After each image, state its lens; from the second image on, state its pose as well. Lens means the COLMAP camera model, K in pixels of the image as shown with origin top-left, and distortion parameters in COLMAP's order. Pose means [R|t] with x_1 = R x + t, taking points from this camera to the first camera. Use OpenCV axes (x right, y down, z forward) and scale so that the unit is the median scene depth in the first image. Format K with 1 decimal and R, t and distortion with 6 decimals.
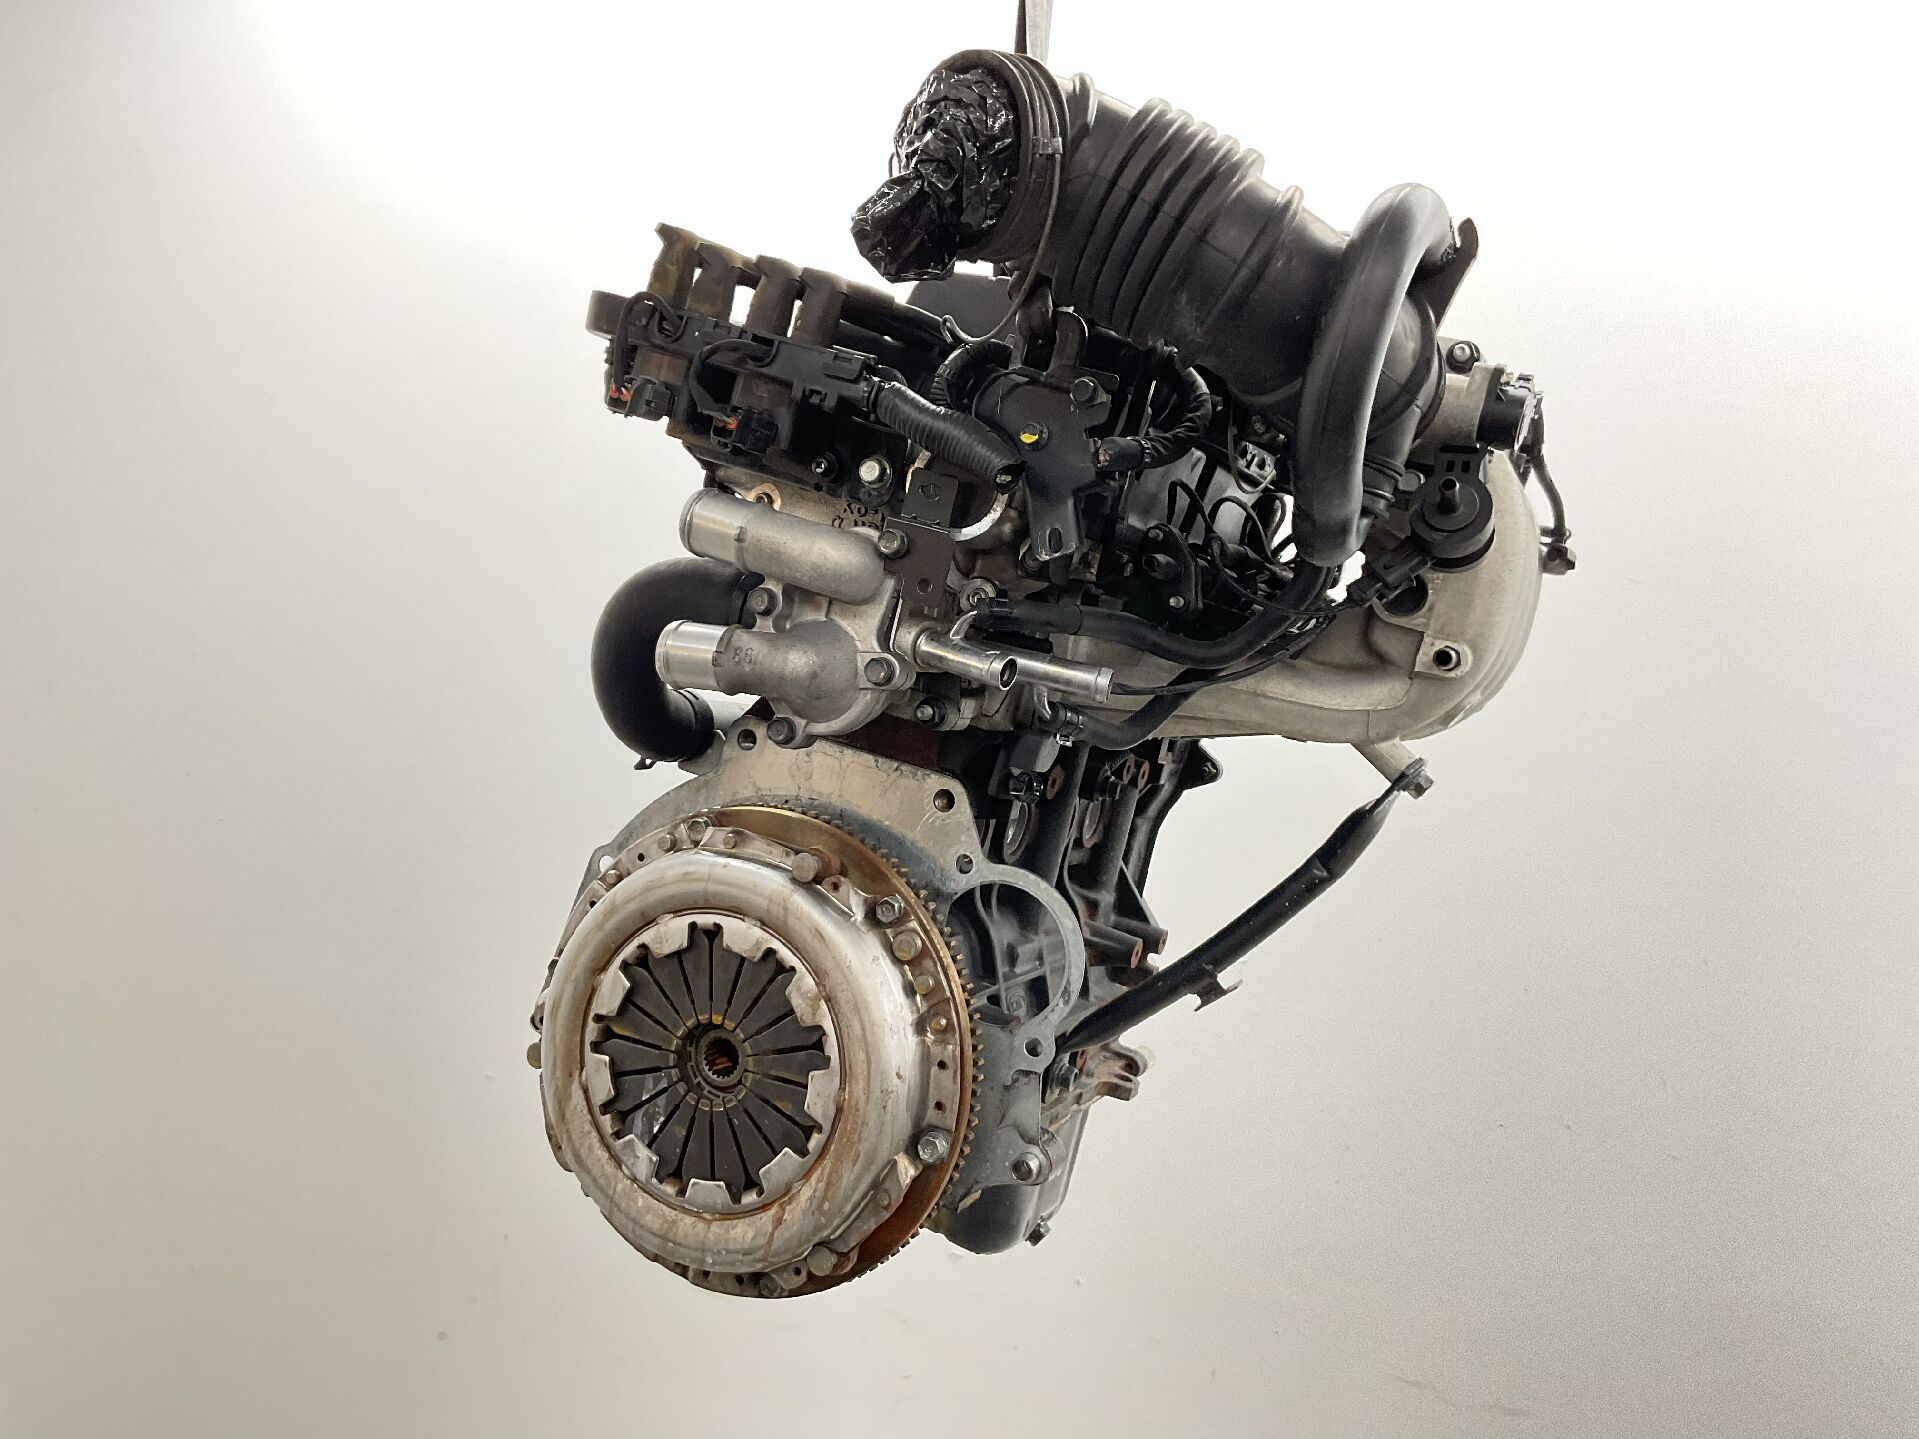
lens RADIAL K [[1550.1, 0, 925.8], [0, 1550.1, 723.7], [0, 0, 1]] dist [0.105977, -0.232486]
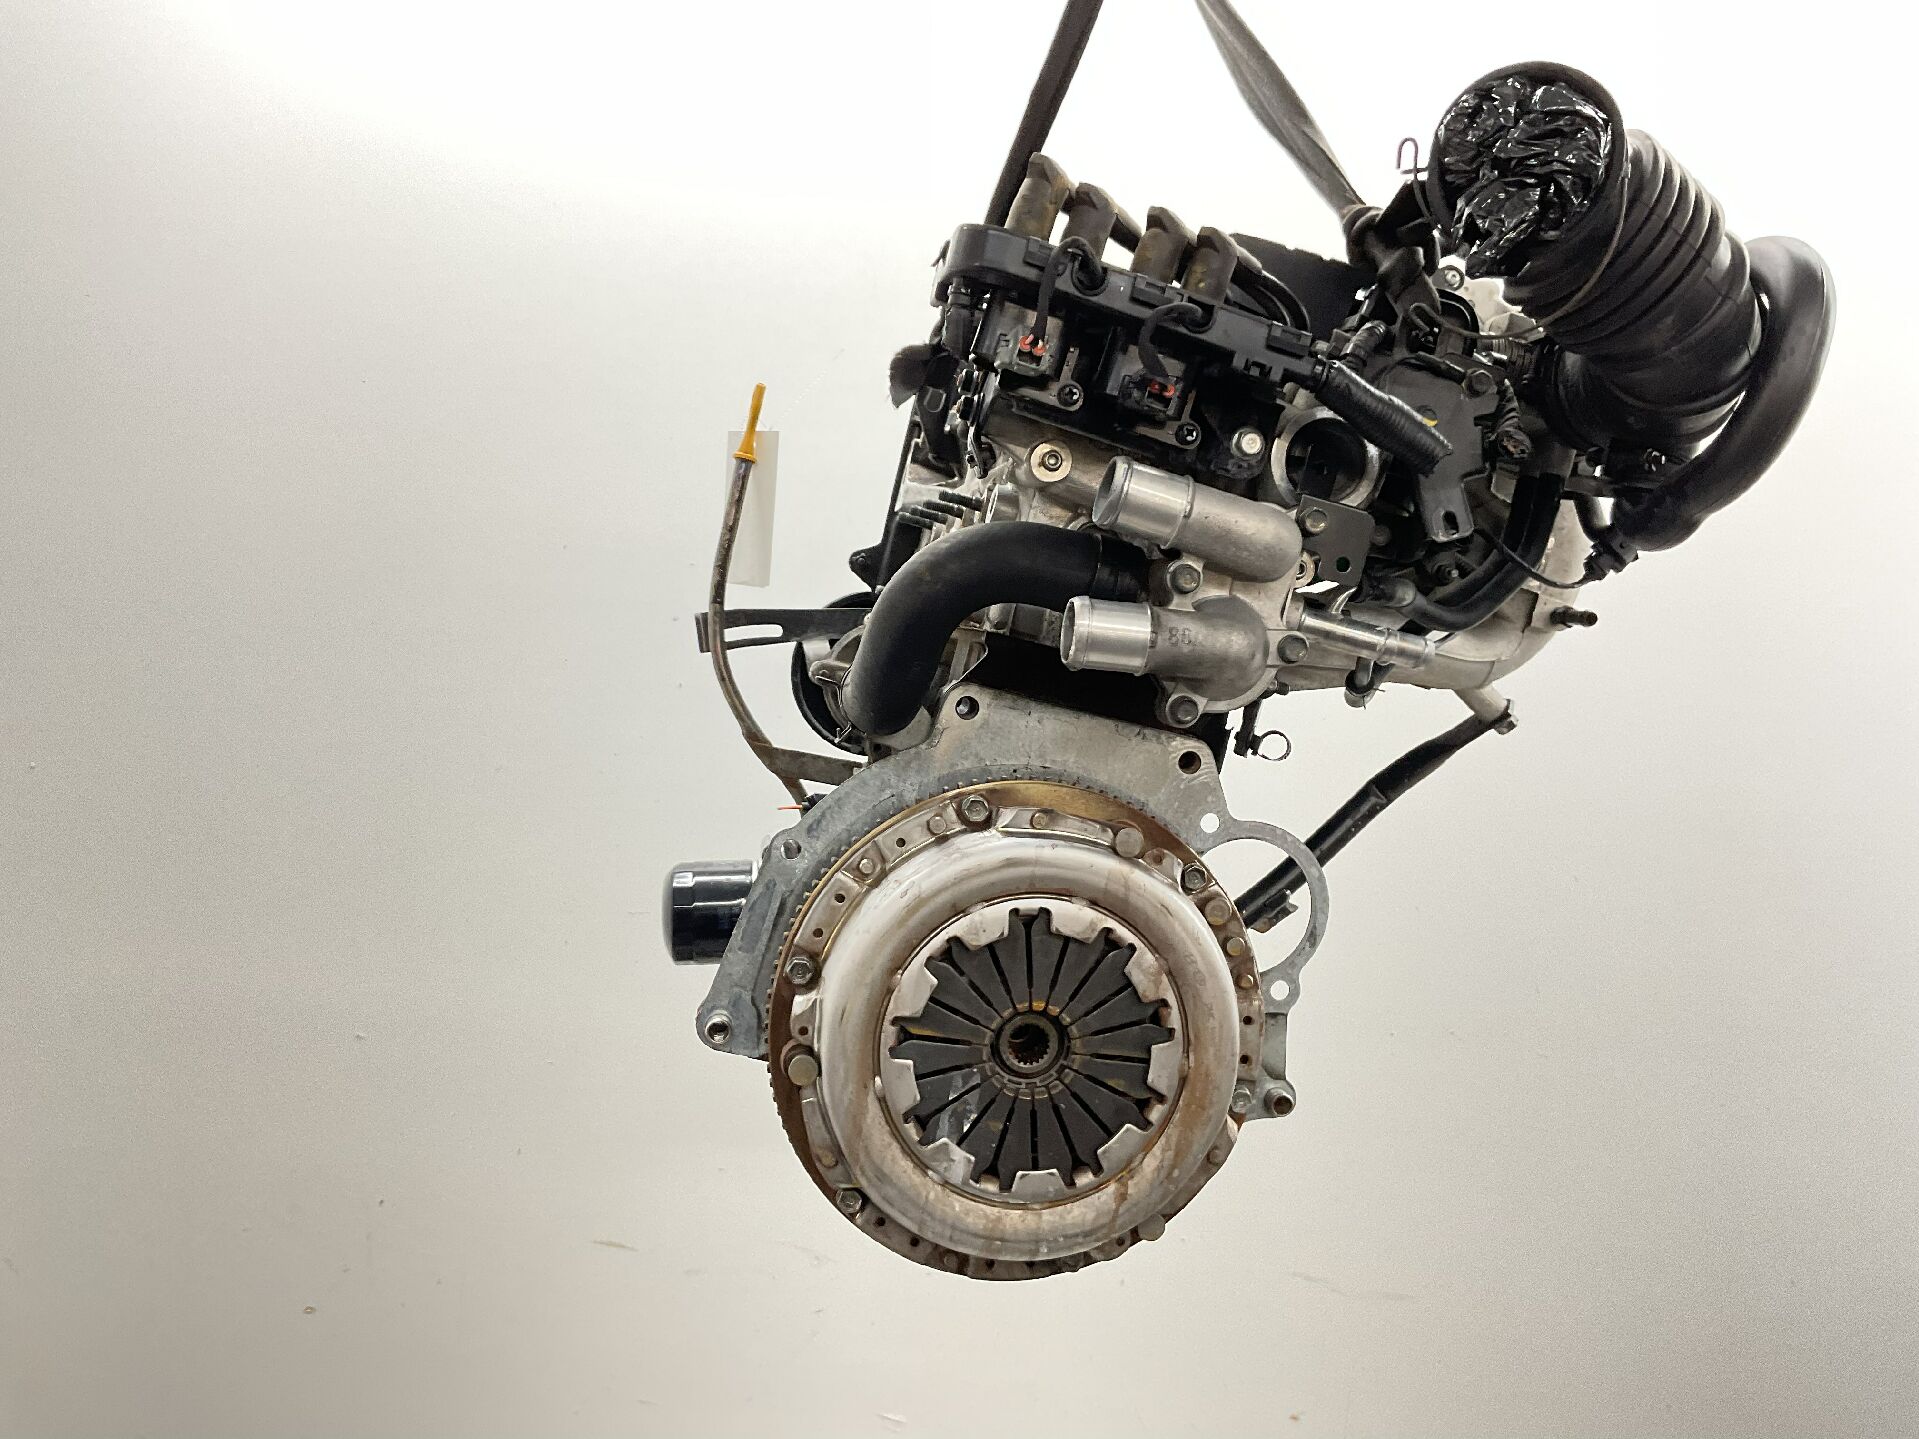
lens RADIAL K [[1550.1, 0, 925.8], [0, 1550.1, 723.7], [0, 0, 1]] dist [0.105977, -0.232486]
pose [[0.862398, -0.049830, 0.503772, -0.679192], [0.009551, 0.996568, 0.082224, -0.064151], [-0.506141, -0.066098, 0.859914, 0.224481]]
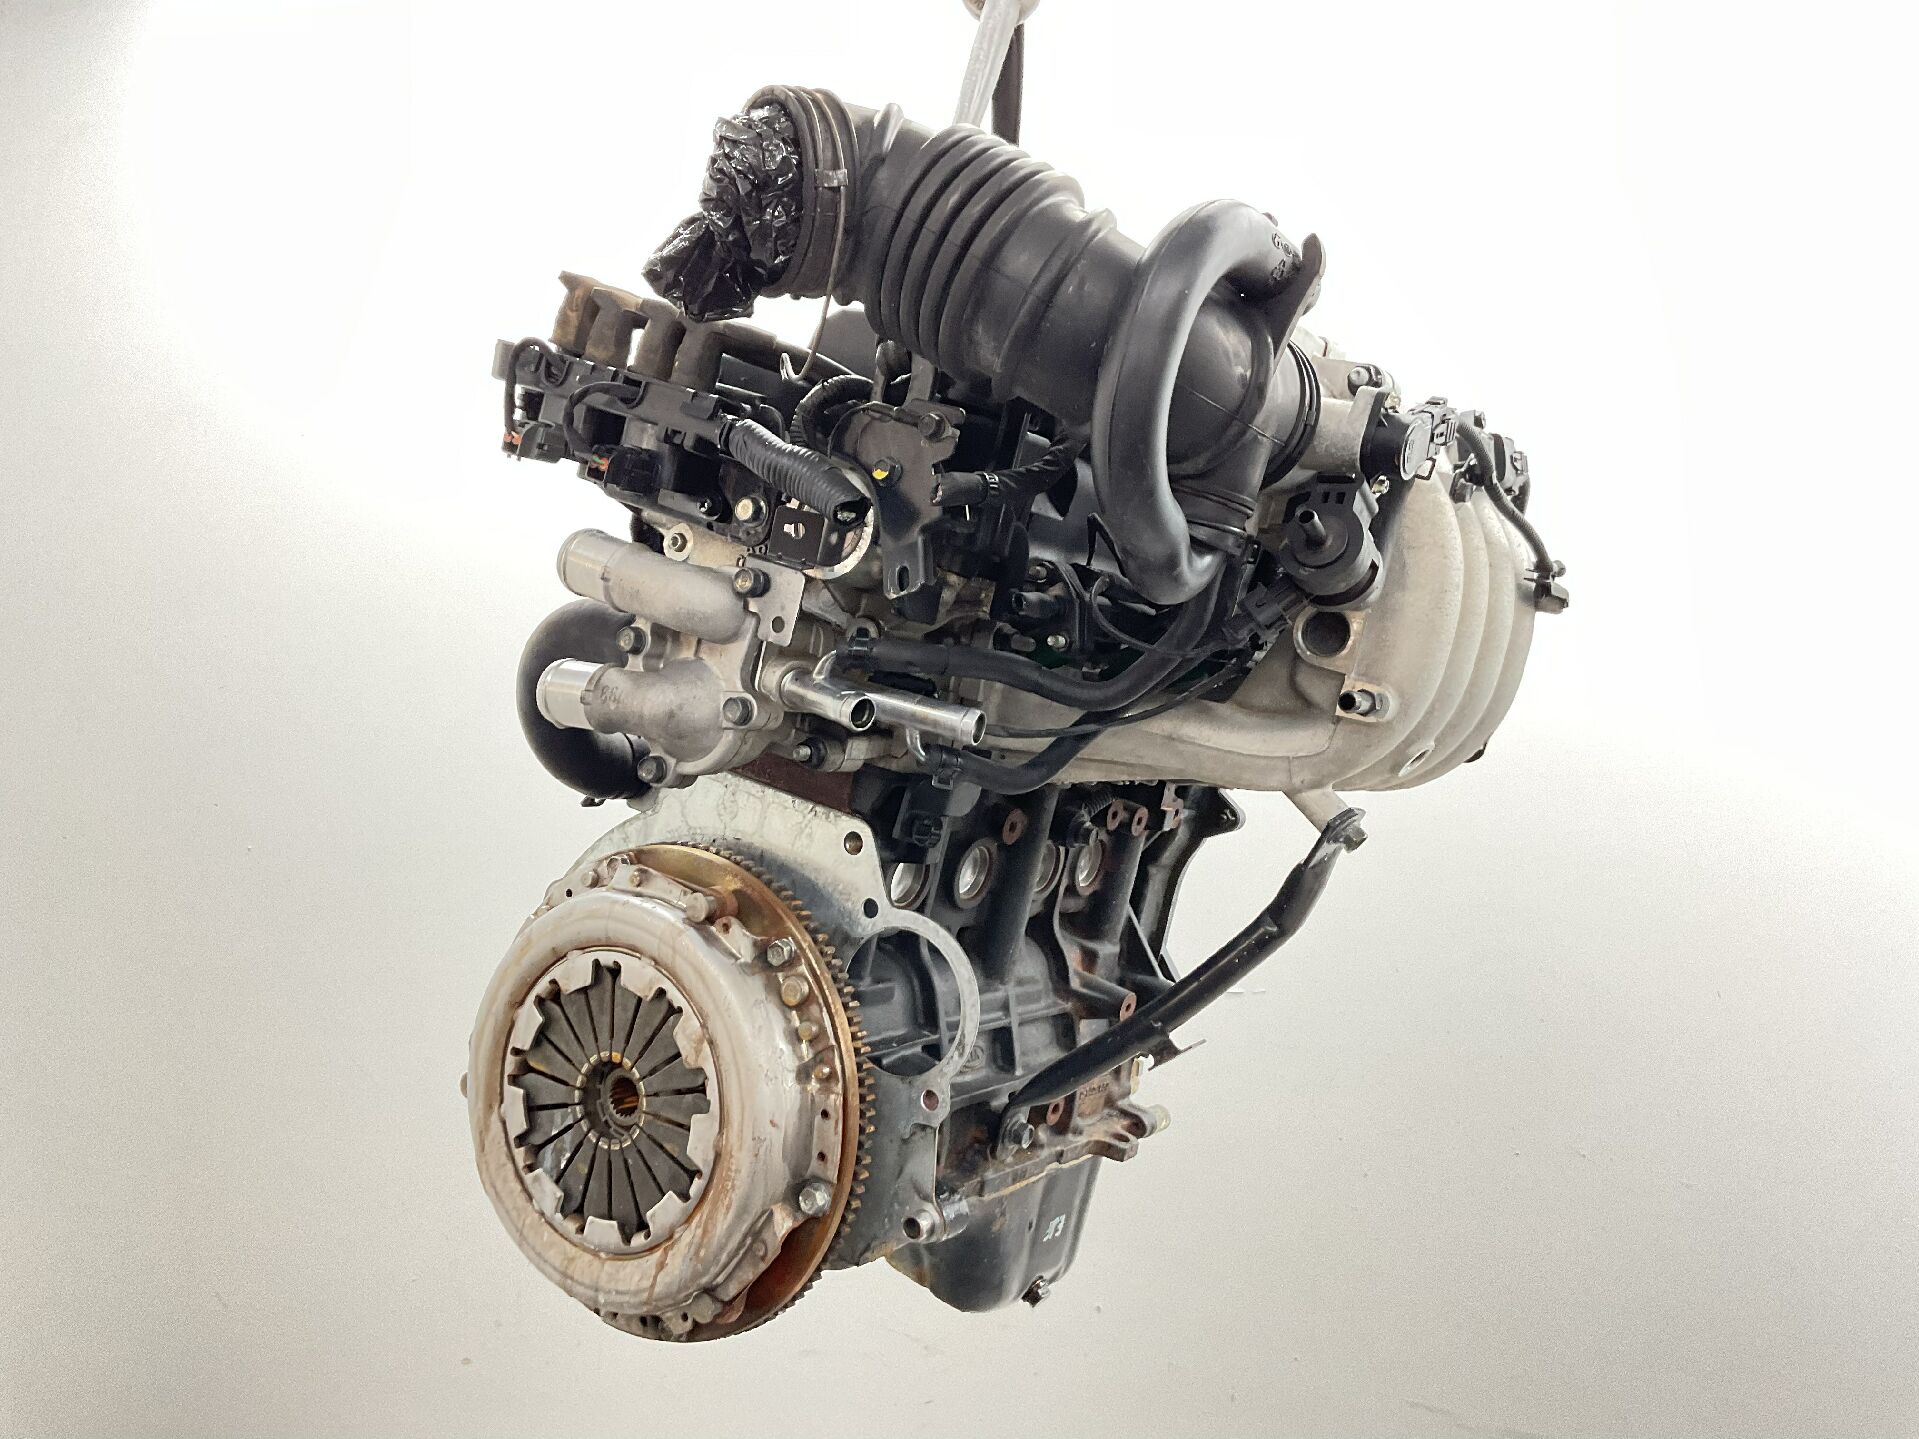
lens RADIAL K [[1550.1, 0, 925.8], [0, 1550.1, 723.7], [0, 0, 1]] dist [0.105977, -0.232486]
pose [[0.986376, 0.008770, -0.164275, 0.228249], [-0.013015, 0.999608, -0.024778, -0.002471], [0.163993, 0.026578, 0.986103, 0.038491]]
